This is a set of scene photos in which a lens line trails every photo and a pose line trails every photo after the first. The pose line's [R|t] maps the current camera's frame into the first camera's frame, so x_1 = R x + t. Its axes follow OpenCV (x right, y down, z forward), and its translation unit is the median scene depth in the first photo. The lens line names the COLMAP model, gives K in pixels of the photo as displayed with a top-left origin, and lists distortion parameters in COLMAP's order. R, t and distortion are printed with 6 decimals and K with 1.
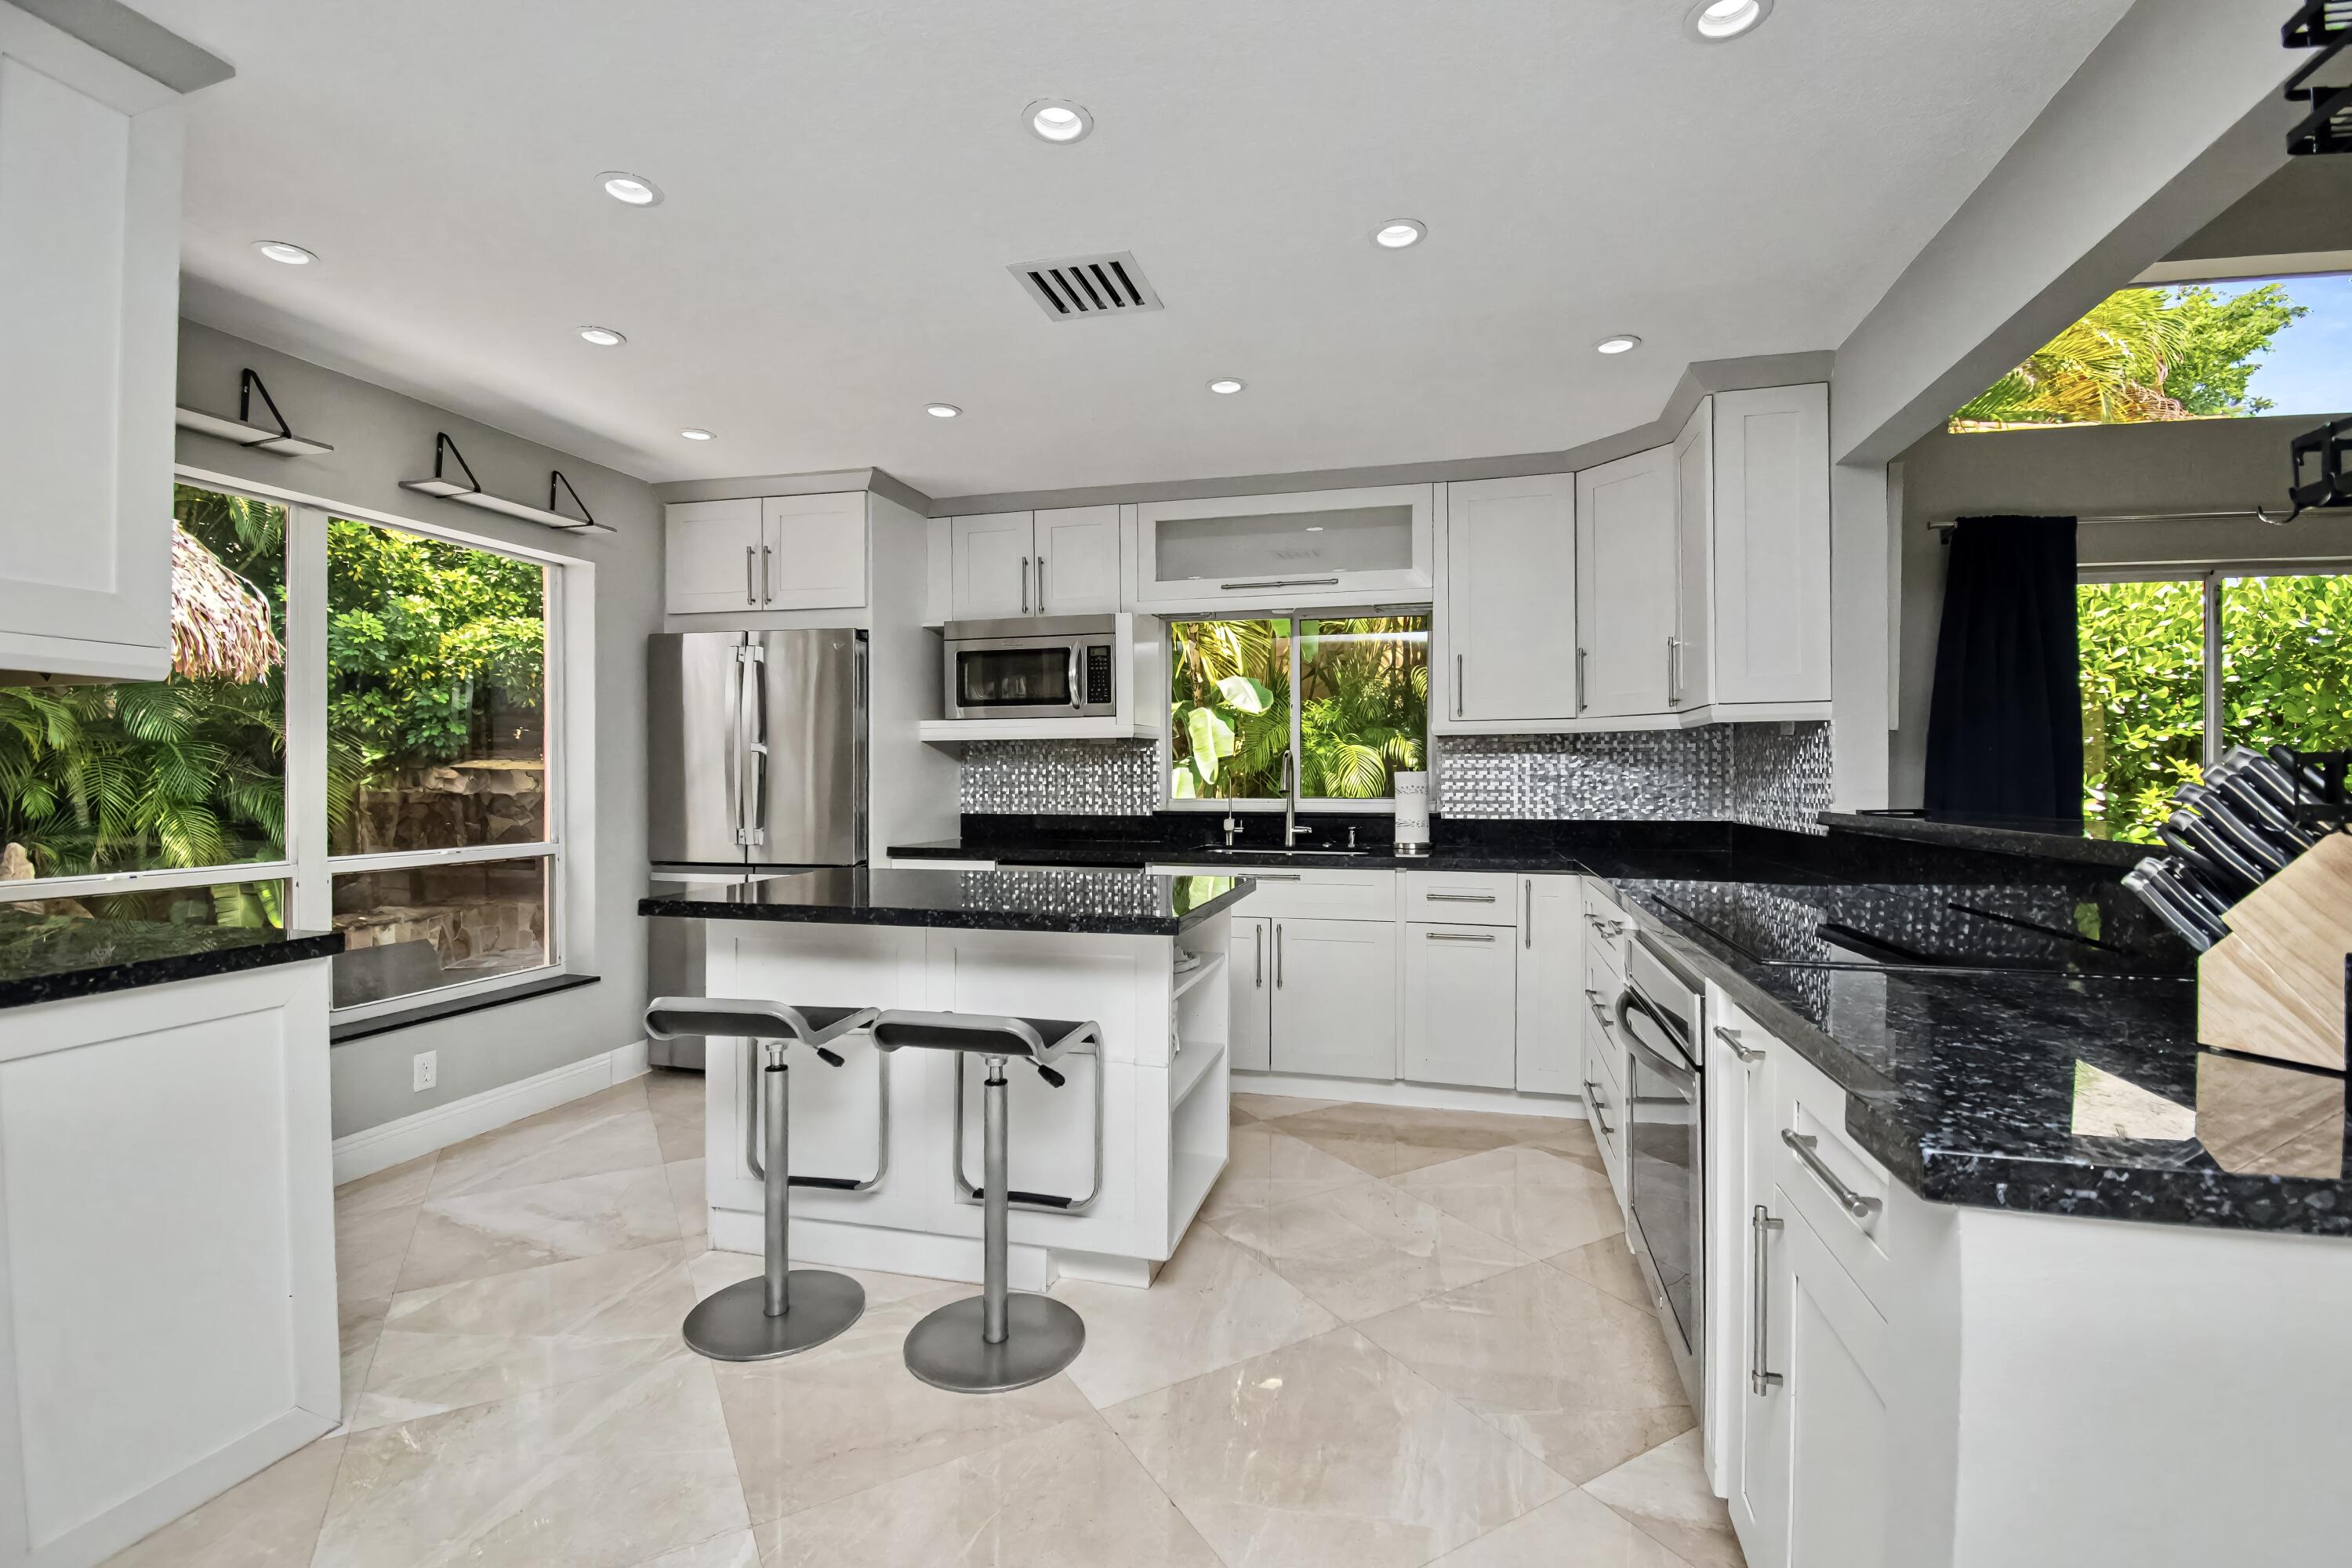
lens RADIAL K [[1064.2, 0, 1206.0], [0, 1064.2, 772.1], [0, 0, 1]] dist [0.002379, -0.014819]
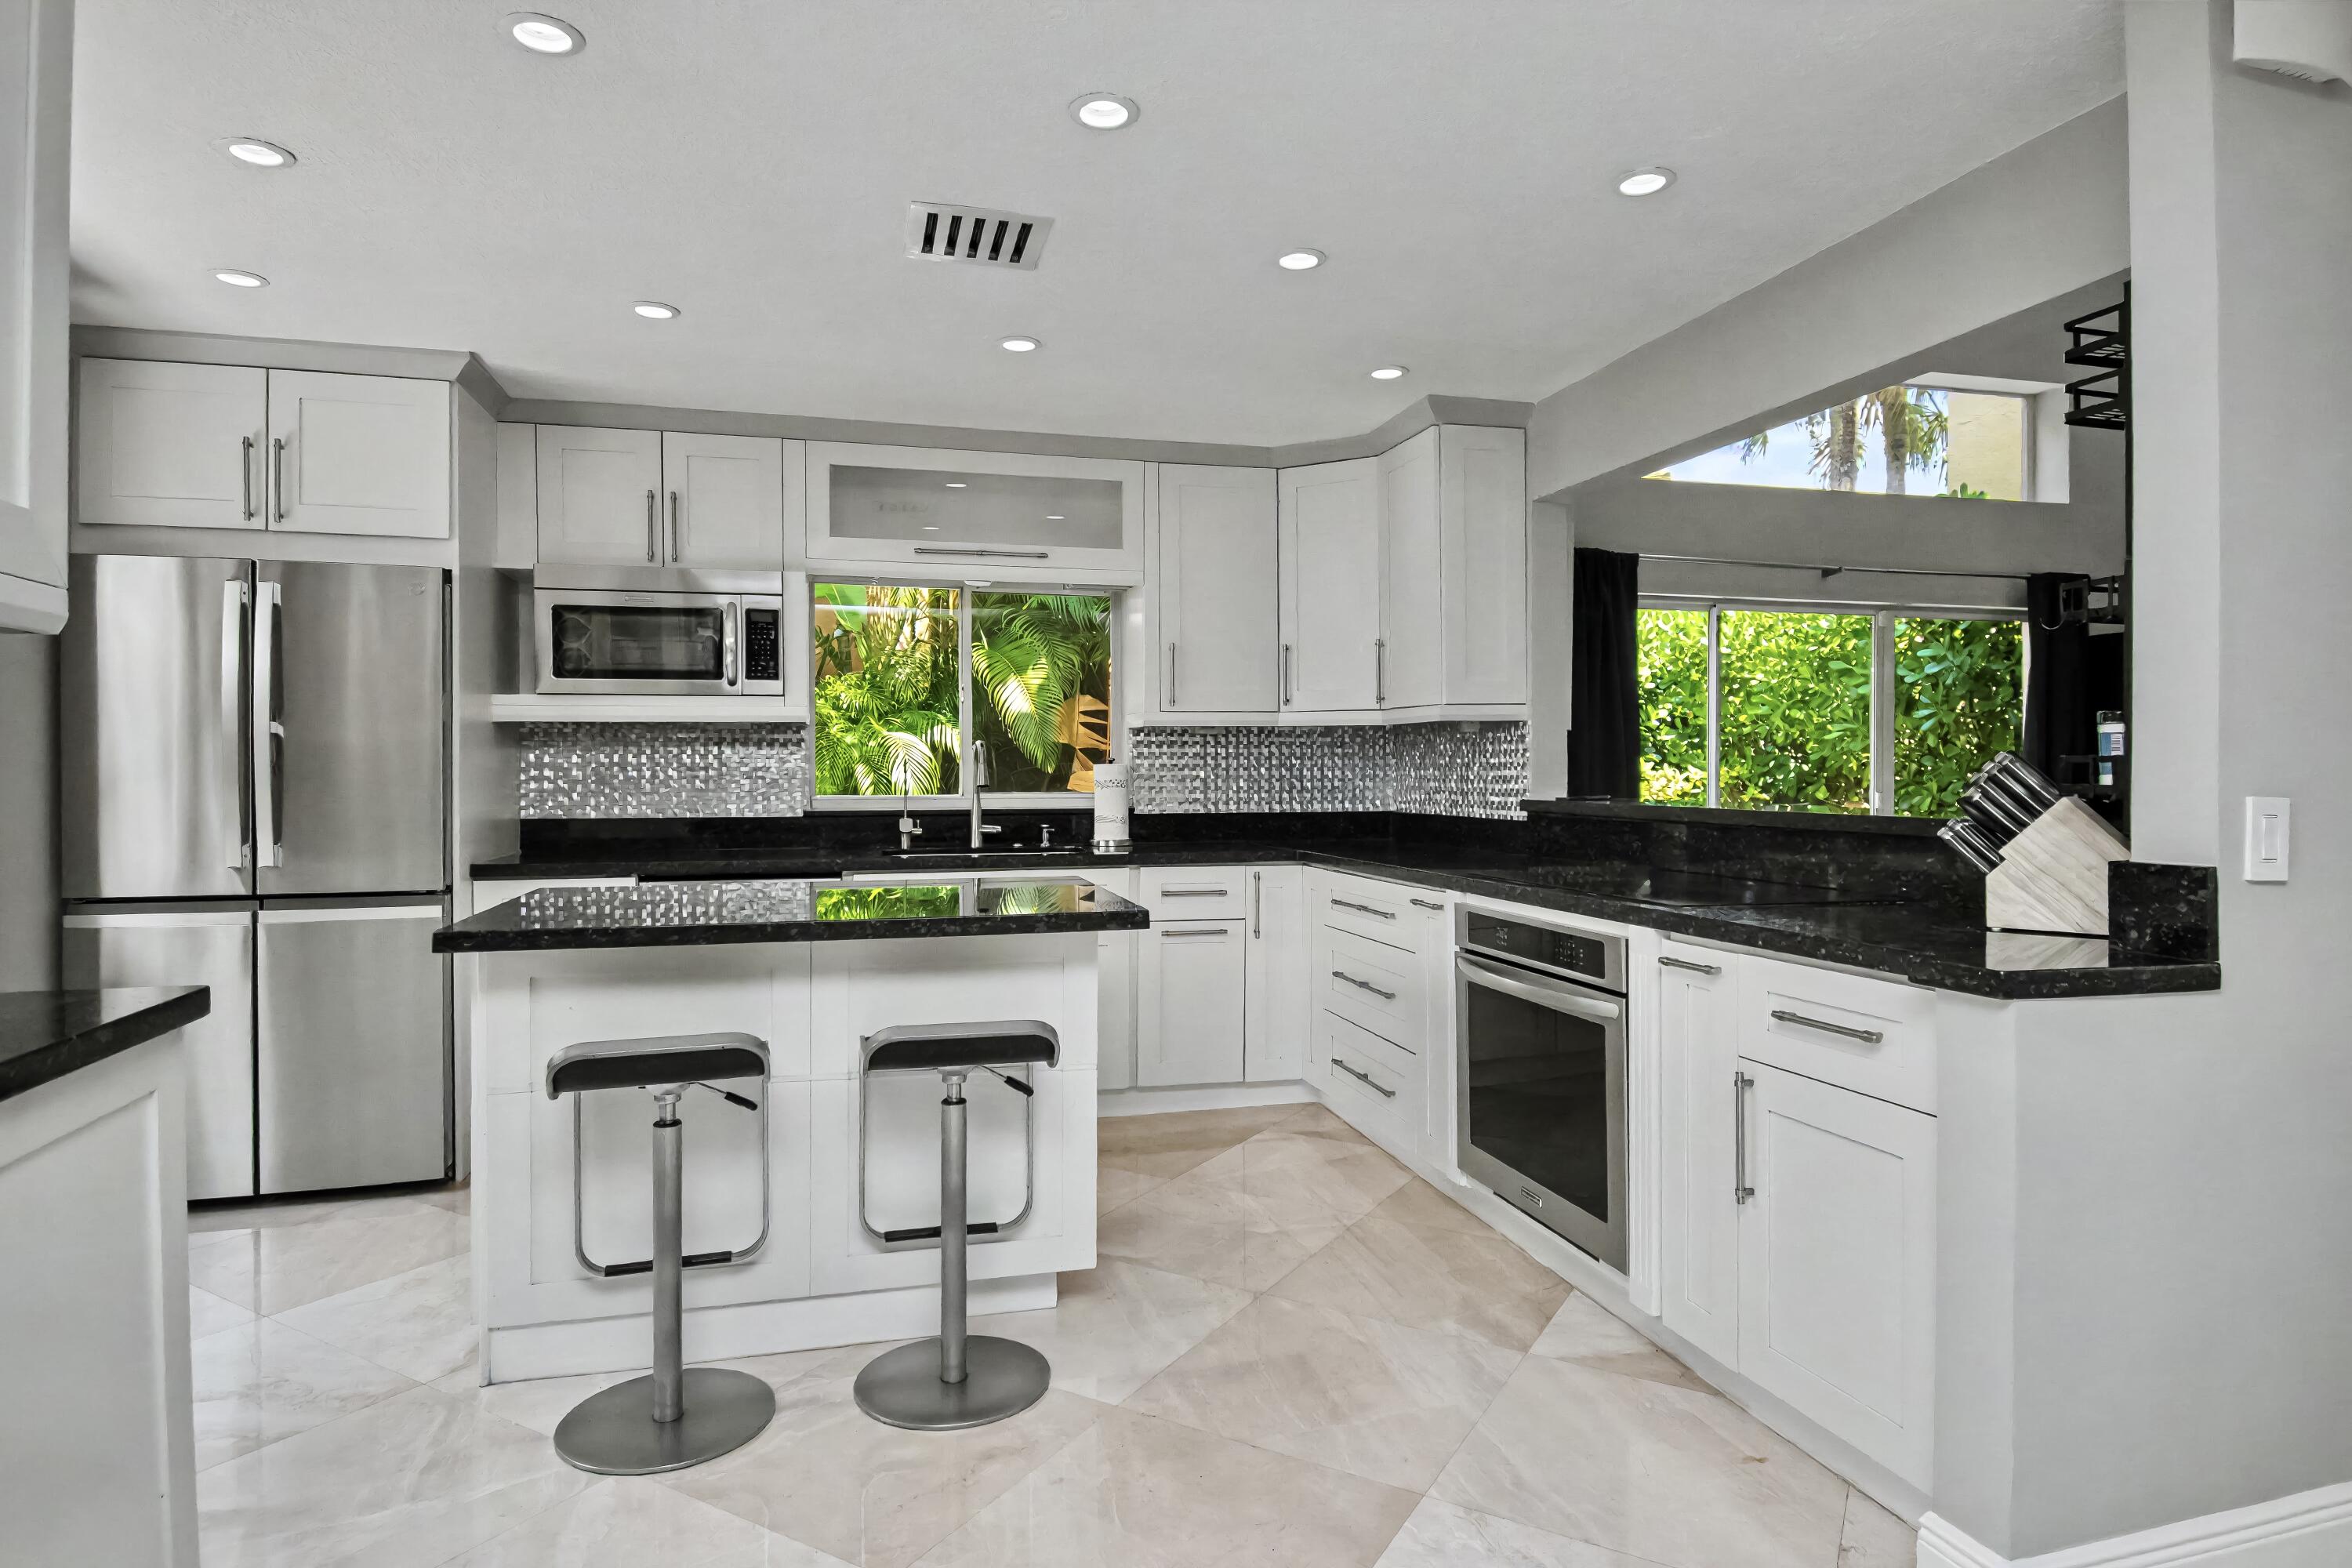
lens RADIAL K [[1297.8, 0, 1240.7], [0, 1297.8, 764.9], [0, 0, 1]] dist [-0.008010, -0.007659]
pose [[0.863811, 0.001577, 0.503813, -0.311303], [-0.002376, 0.999997, 0.000944, -0.000959], [-0.503810, -0.002012, 0.863812, -0.052892]]
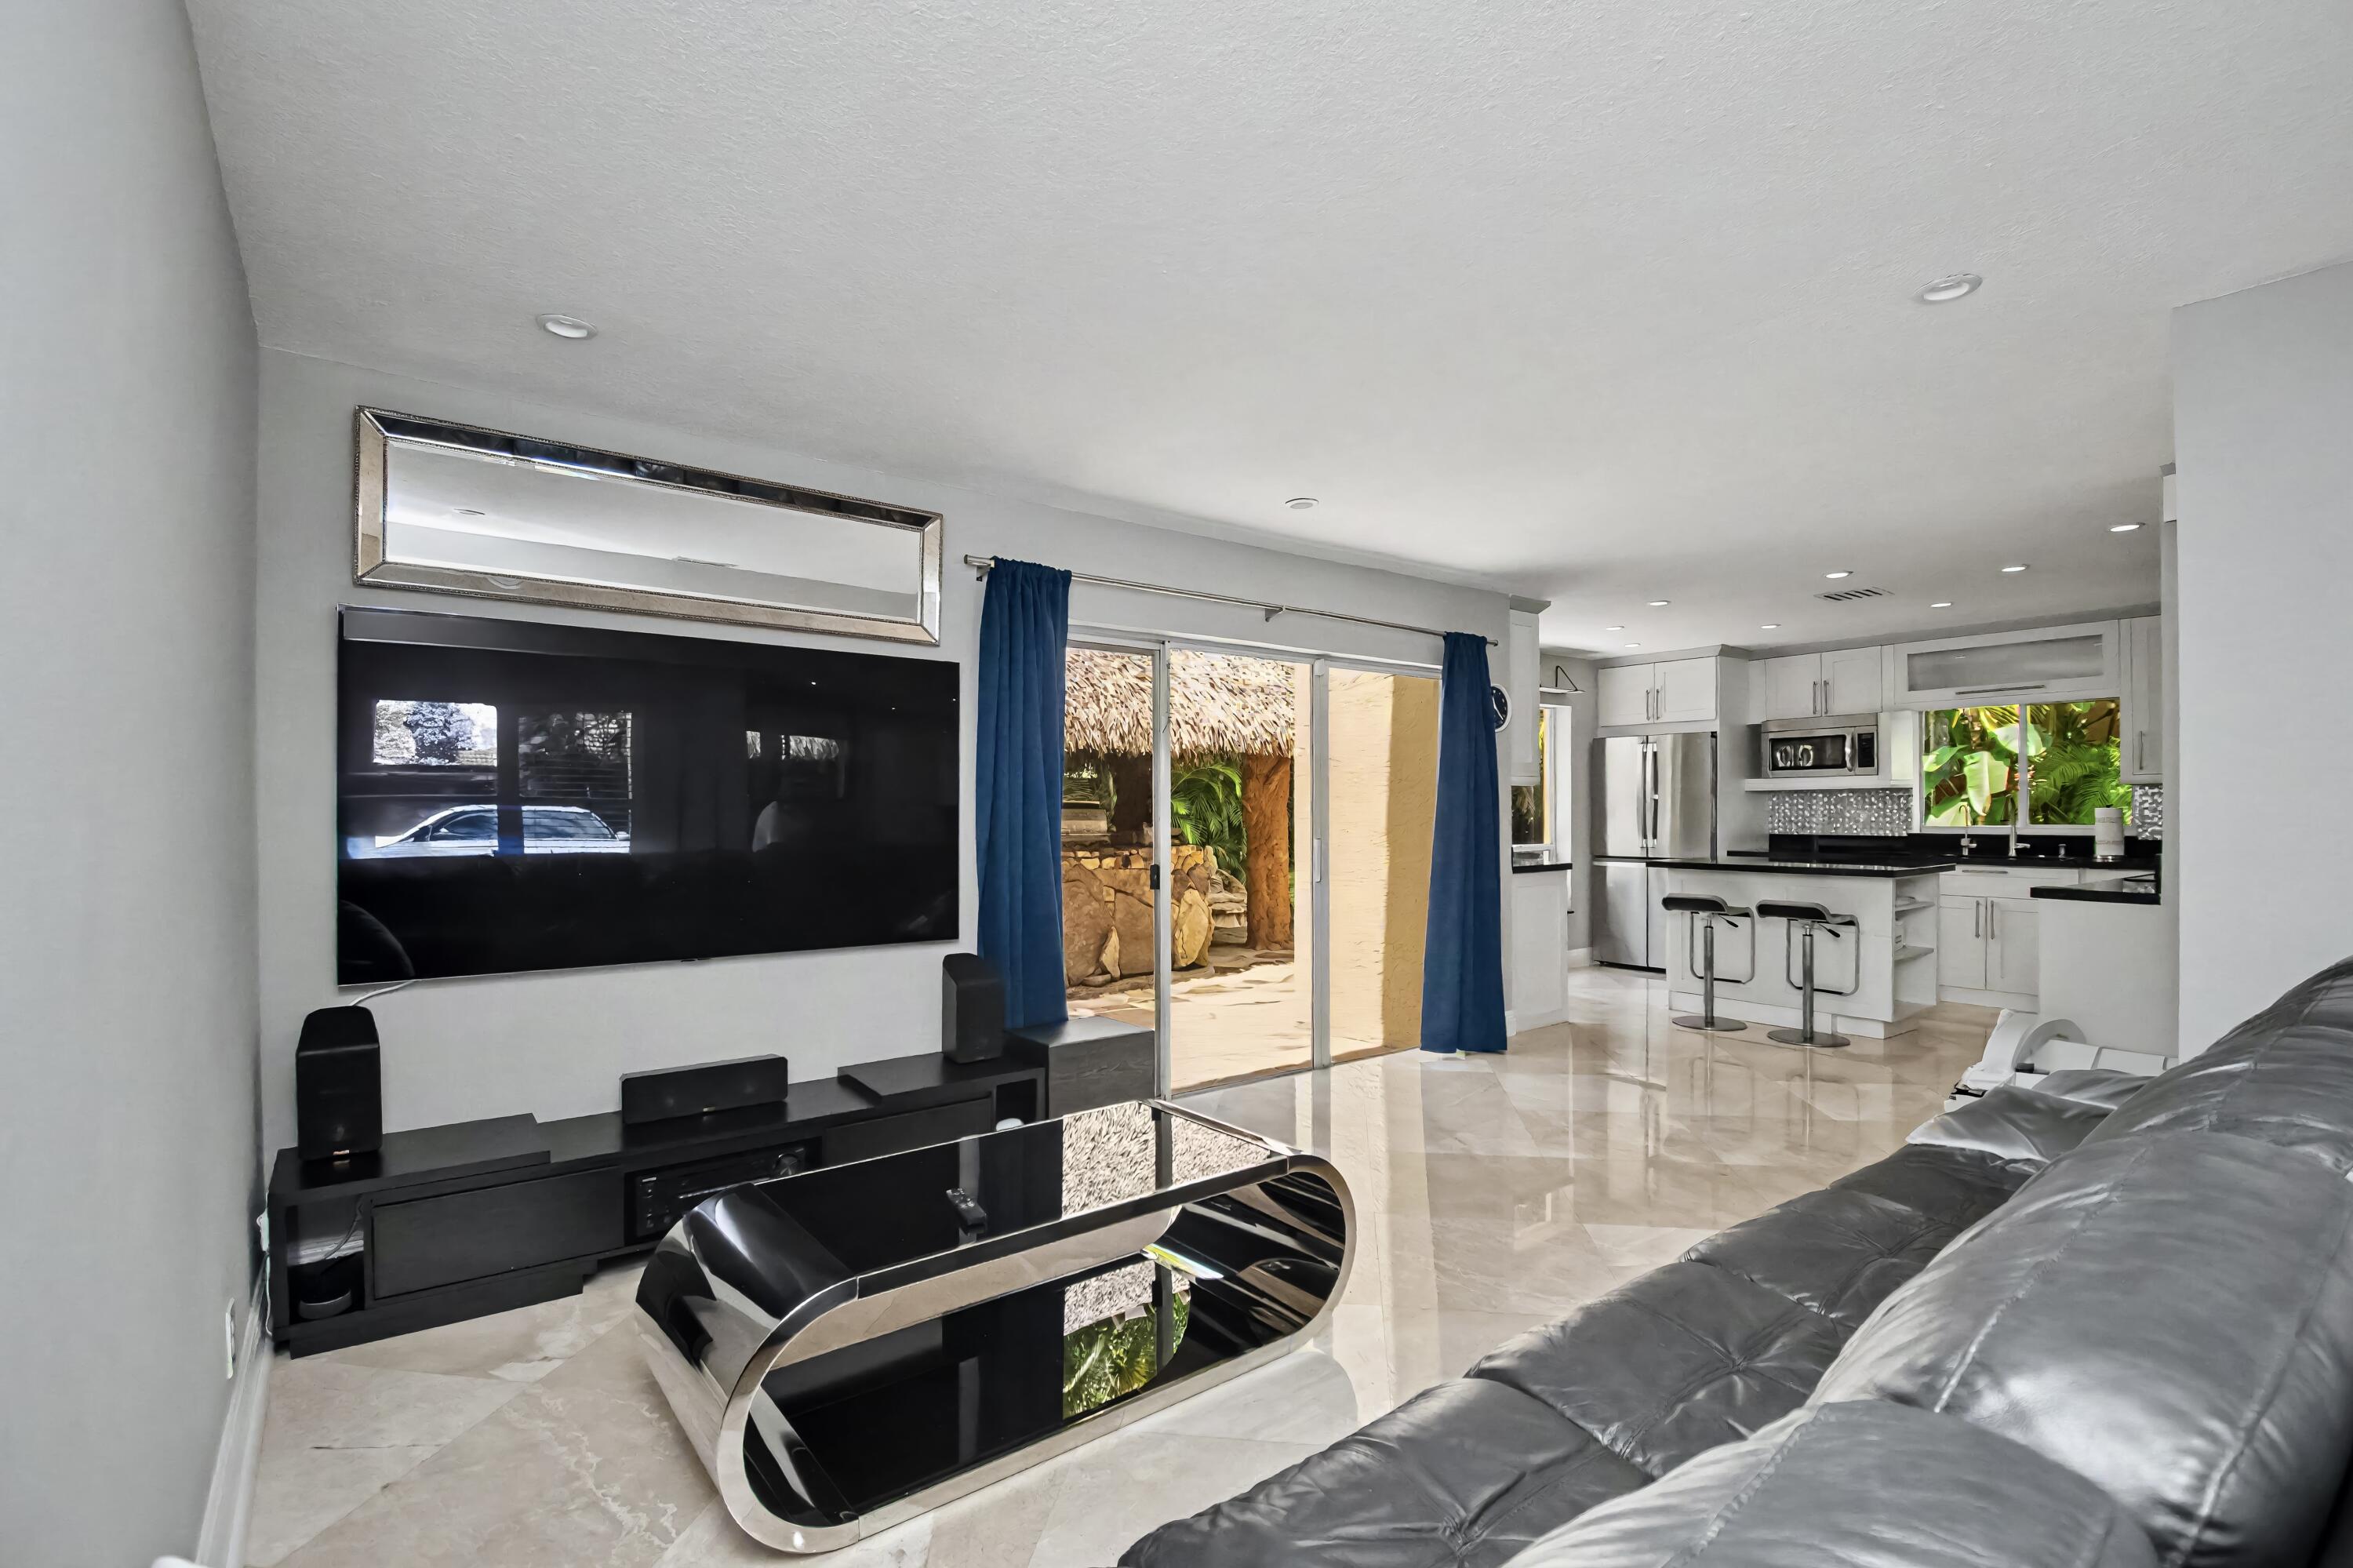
lens RADIAL K [[1064.7, 0, 1177.0], [0, 1064.7, 809.3], [0, 0, 1]] dist [0.002379, -0.014819]
pose [[0.767164, -0.002108, -0.641447, 0.151177], [0.005940, 0.999975, 0.003818, -0.012662], [0.641423, -0.006739, 0.767158, -1.050494]]
